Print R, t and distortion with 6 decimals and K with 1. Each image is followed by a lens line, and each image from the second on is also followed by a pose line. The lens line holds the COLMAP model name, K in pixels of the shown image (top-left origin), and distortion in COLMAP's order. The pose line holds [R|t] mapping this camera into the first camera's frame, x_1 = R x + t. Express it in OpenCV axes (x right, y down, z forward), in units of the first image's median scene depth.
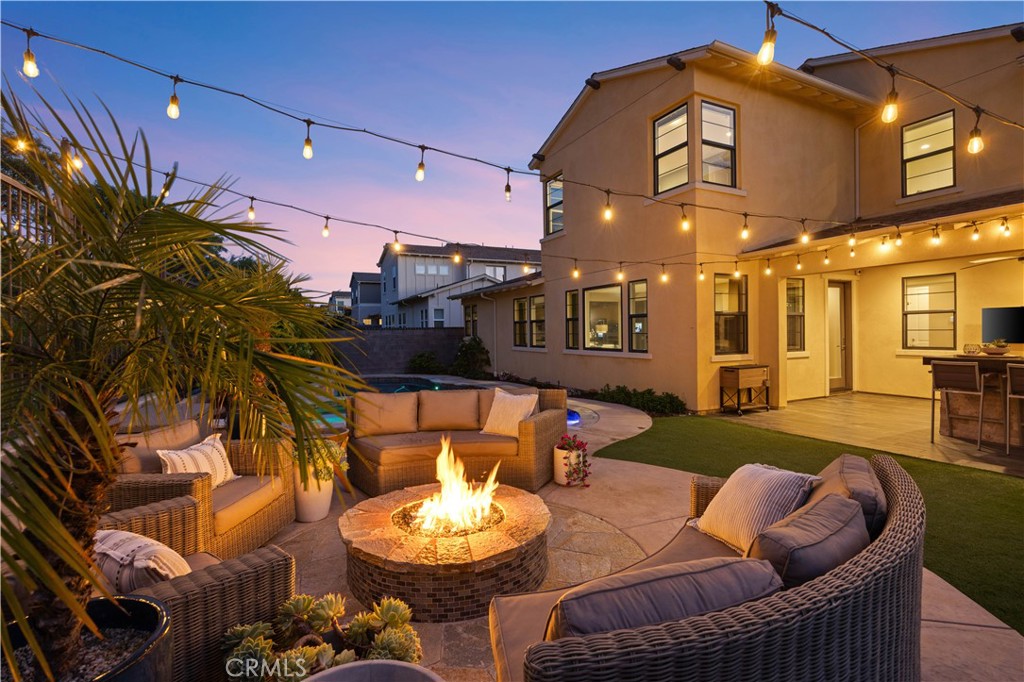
lens RADIAL K [[472.7, 0, 530.7], [0, 472.7, 337.6], [0, 0, 1]] dist [-0.003109, -0.000349]
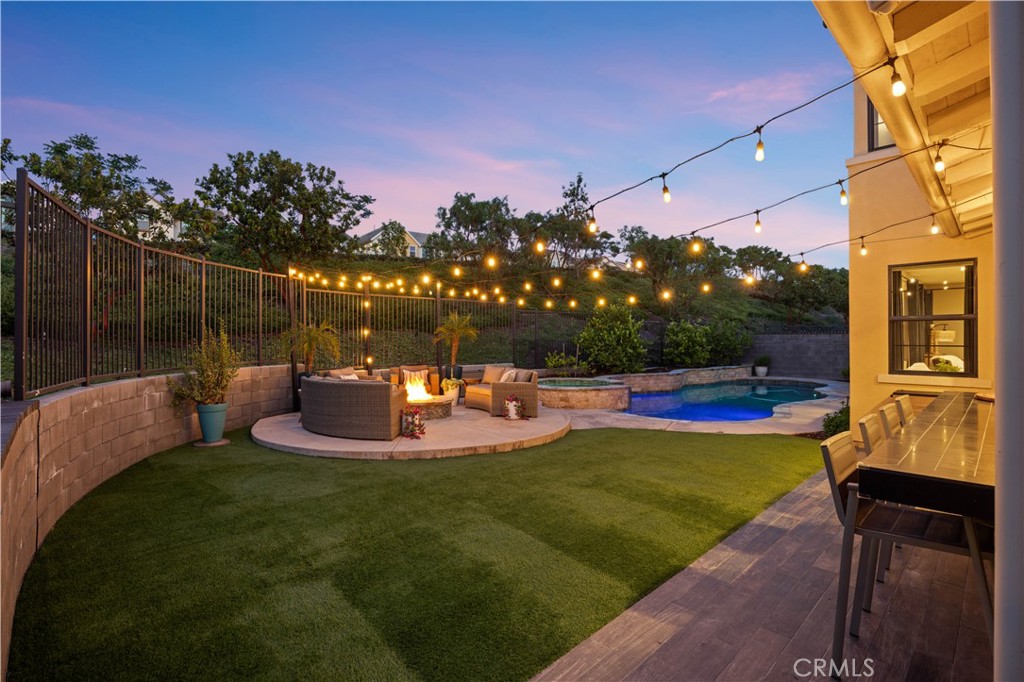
lens RADIAL K [[485.9, 0, 507.0], [0, 485.9, 334.0], [0, 0, 1]] dist [-0.001179, -0.000237]
pose [[0.266824, 0.007425, -0.963717, 0.882753], [-0.015887, 0.999868, 0.003305, -0.016742], [0.963614, 0.014429, 0.266907, 0.193596]]
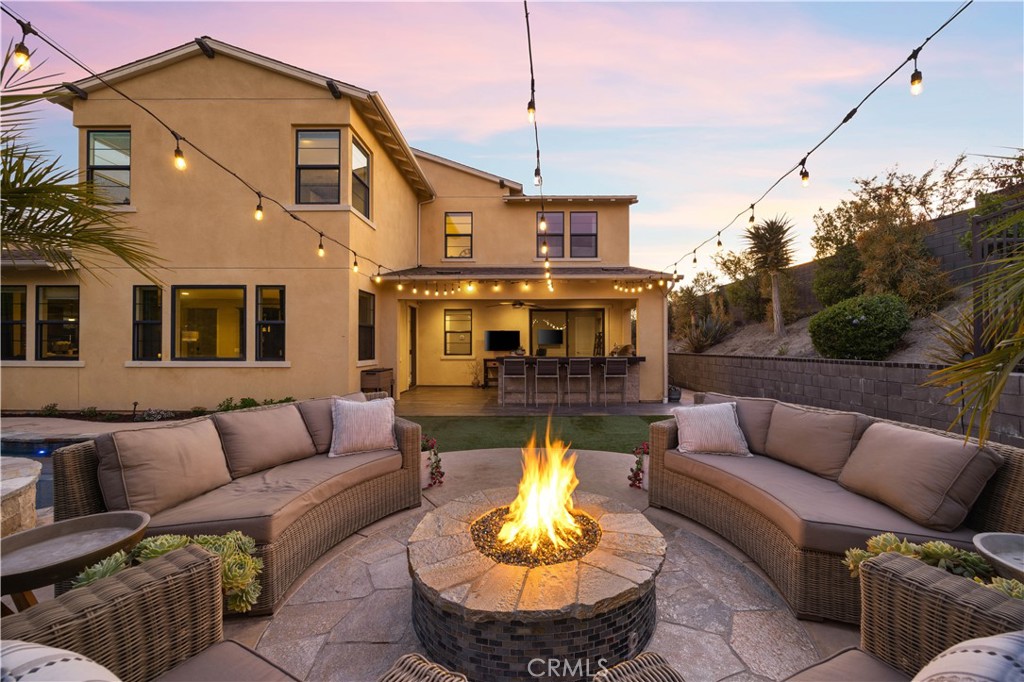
lens RADIAL K [[386.6, 0, 517.4], [0, 386.6, 343.8], [0, 0, 1]] dist [0.000532, -0.000036]
pose [[0.476137, 0.017034, 0.879206, -0.227463], [0.003874, 0.999762, -0.021468, 0.016251], [-0.879363, 0.013628, 0.475958, 0.197197]]
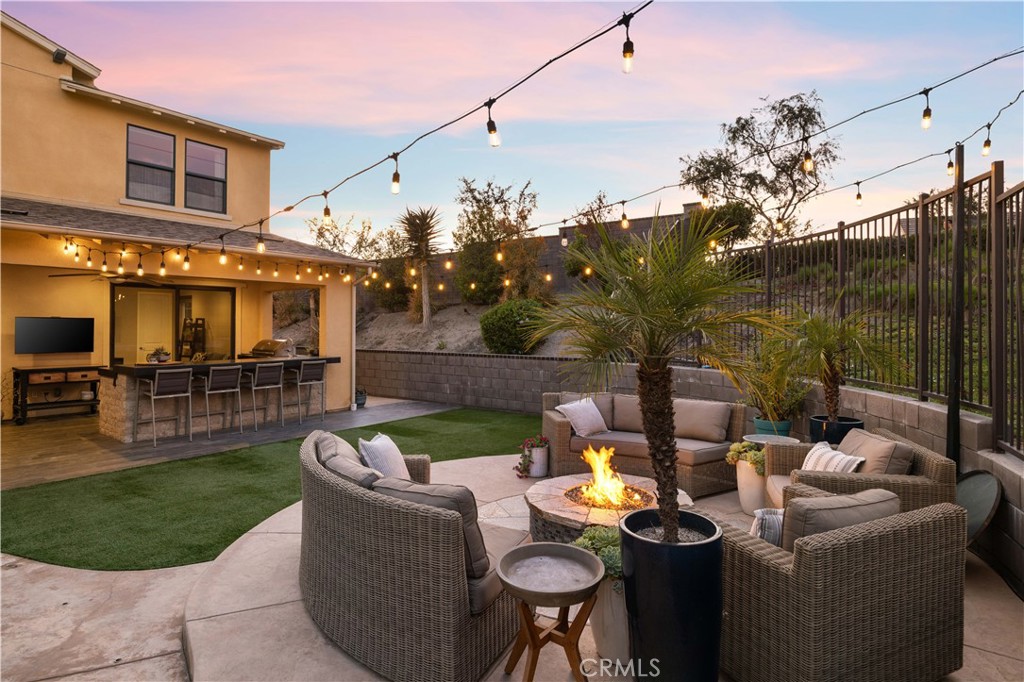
lens RADIAL K [[549.2, 0, 500.0], [0, 549.2, 319.3], [0, 0, 1]] dist [-0.003048, 0.000005]
pose [[-0.401881, 0.026995, 0.915294, -0.395563], [0.014543, 0.999627, -0.023097, -0.016878], [-0.915576, 0.004029, -0.402124, 0.520474]]
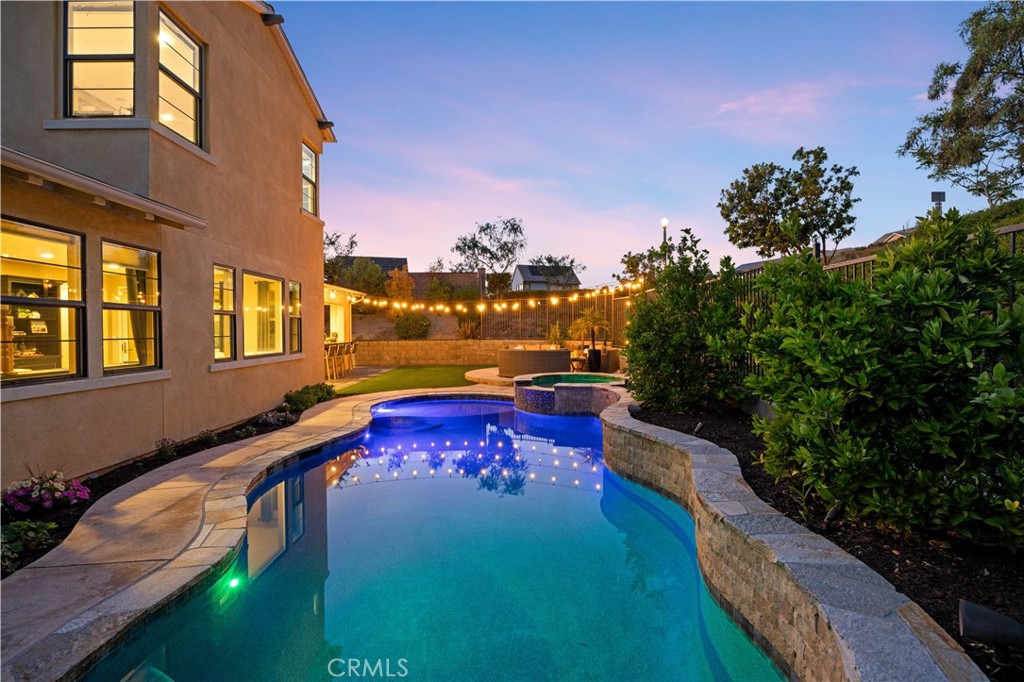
lens RADIAL K [[485.9, 0, 507.0], [0, 485.9, 334.0], [0, 0, 1]] dist [-0.001179, -0.000237]
pose [[-0.882683, 0.018295, 0.469613, -0.673110], [0.027153, 0.999558, 0.012097, -0.007849], [-0.469184, 0.023429, -0.882789, 1.777515]]
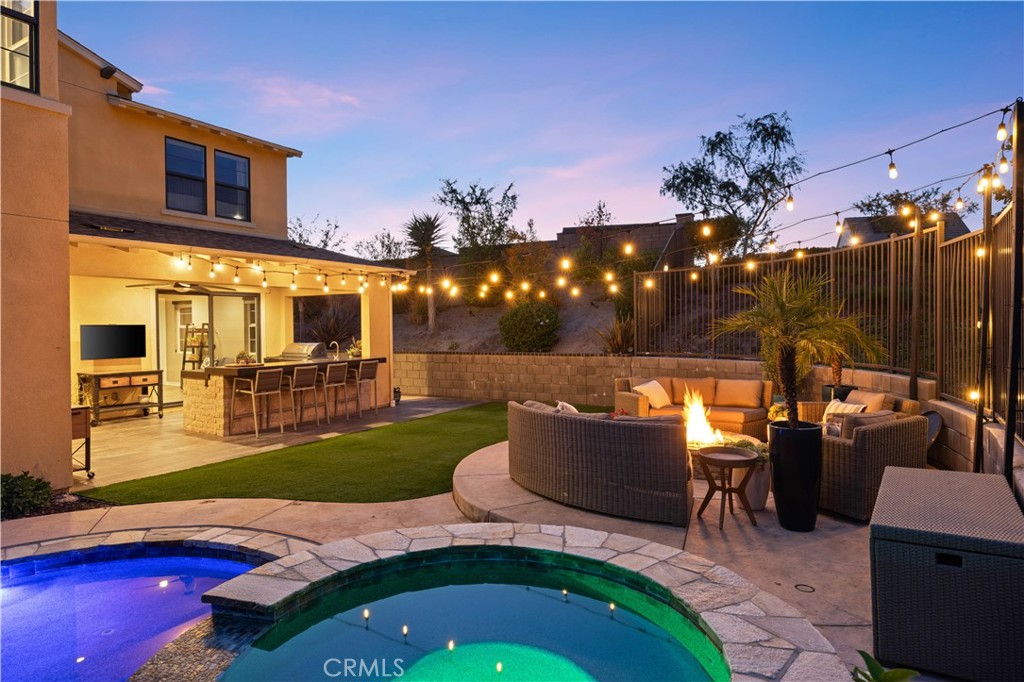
lens RADIAL K [[597.0, 0, 499.9], [0, 597.0, 334.1], [0, 0, 1]] dist [-0.007881, -0.000260]
pose [[-0.499746, 0.010591, 0.866107, -0.515209], [0.029917, 0.999540, 0.005039, -0.021355], [-0.865655, 0.028429, -0.499833, 0.808101]]
